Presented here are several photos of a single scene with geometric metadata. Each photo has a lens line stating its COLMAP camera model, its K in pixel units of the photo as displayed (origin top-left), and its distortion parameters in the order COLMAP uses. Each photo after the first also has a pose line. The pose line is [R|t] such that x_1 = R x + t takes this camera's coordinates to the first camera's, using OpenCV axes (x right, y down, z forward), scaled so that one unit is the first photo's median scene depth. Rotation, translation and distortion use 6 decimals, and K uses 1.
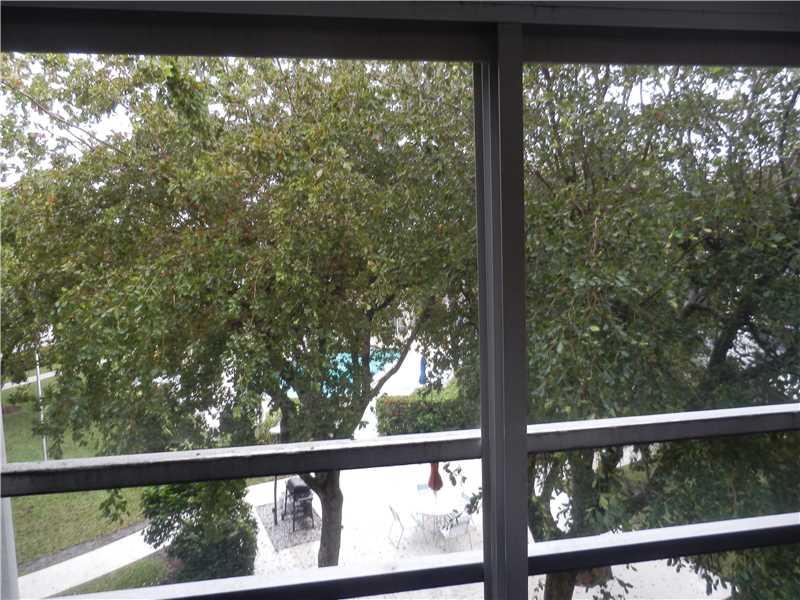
lens RADIAL K [[567.9, 0, 400.0], [0, 567.9, 300.0], [0, 0, 1]] dist [0.000745, -0.000573]
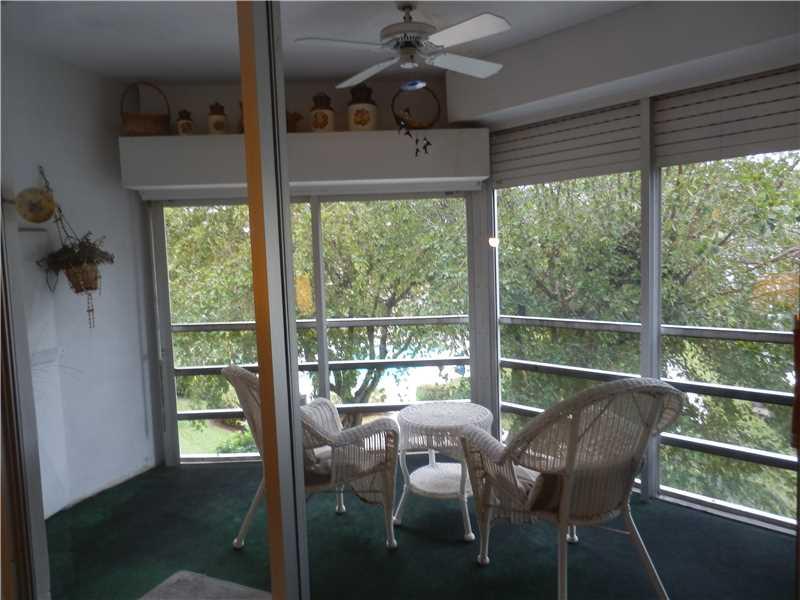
lens RADIAL K [[567.9, 0, 400.0], [0, 567.9, 300.0], [0, 0, 1]] dist [0.000745, -0.000573]
pose [[0.992604, 0.005231, -0.121281, 0.234493], [-0.005704, 0.999977, -0.003553, 0.034102], [0.121260, 0.004218, 0.992612, -0.479814]]
